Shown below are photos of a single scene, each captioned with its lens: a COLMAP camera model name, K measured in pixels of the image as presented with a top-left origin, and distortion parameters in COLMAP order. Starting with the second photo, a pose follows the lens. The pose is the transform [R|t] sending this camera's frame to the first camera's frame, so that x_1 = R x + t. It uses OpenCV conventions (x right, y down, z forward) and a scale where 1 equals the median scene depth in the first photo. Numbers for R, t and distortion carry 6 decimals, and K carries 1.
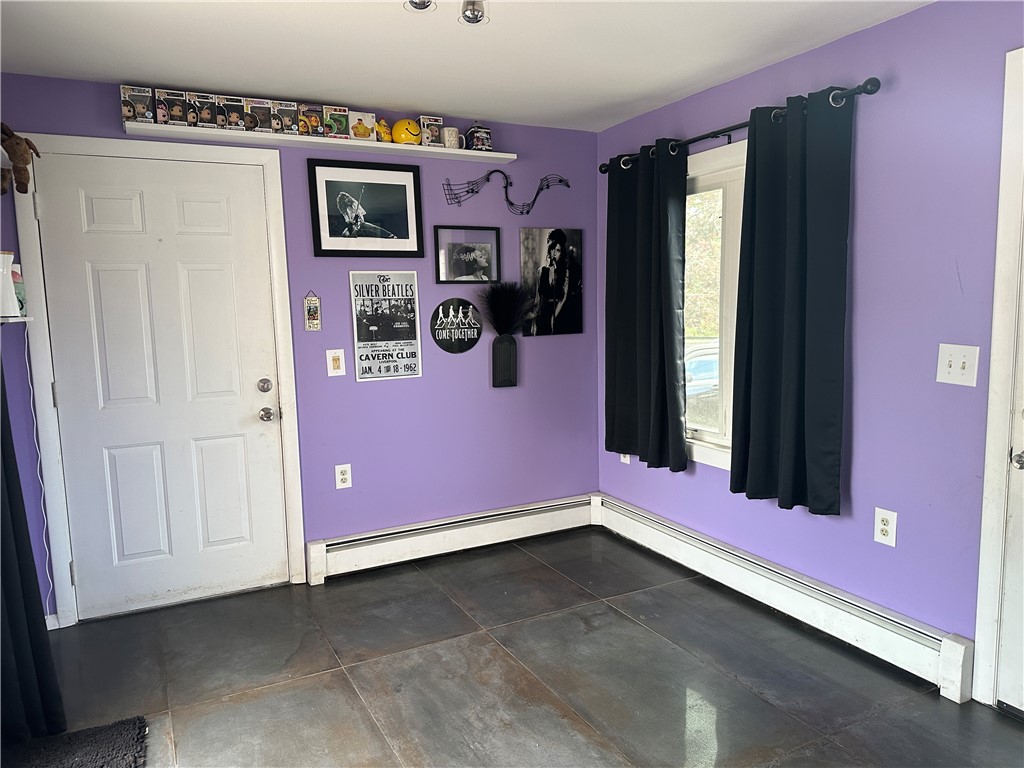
lens RADIAL K [[700.2, 0, 513.1], [0, 700.2, 387.6], [0, 0, 1]] dist [0.141733, -0.241757]
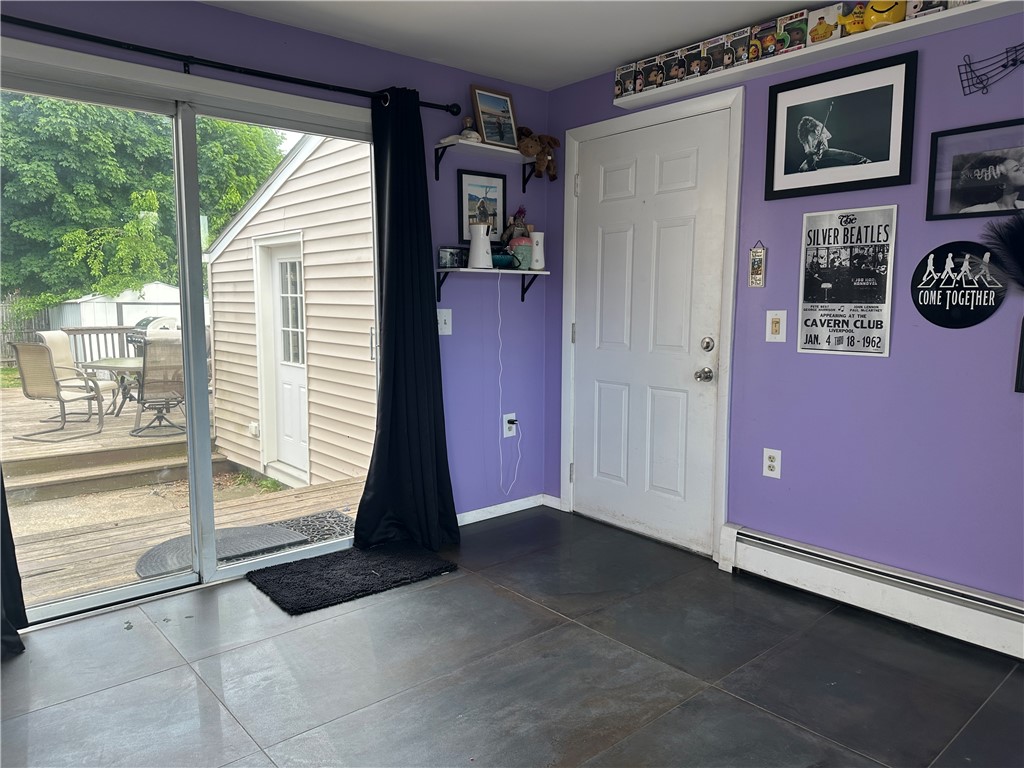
lens RADIAL K [[710.9, 0, 512.0], [0, 710.9, 384.0], [0, 0, 1]] dist [0.031751, -0.041565]
pose [[0.248925, 0.139233, -0.958463, 0.483981], [-0.123967, 0.986053, 0.111045, -0.022419], [0.960556, 0.091176, 0.262714, 0.476847]]
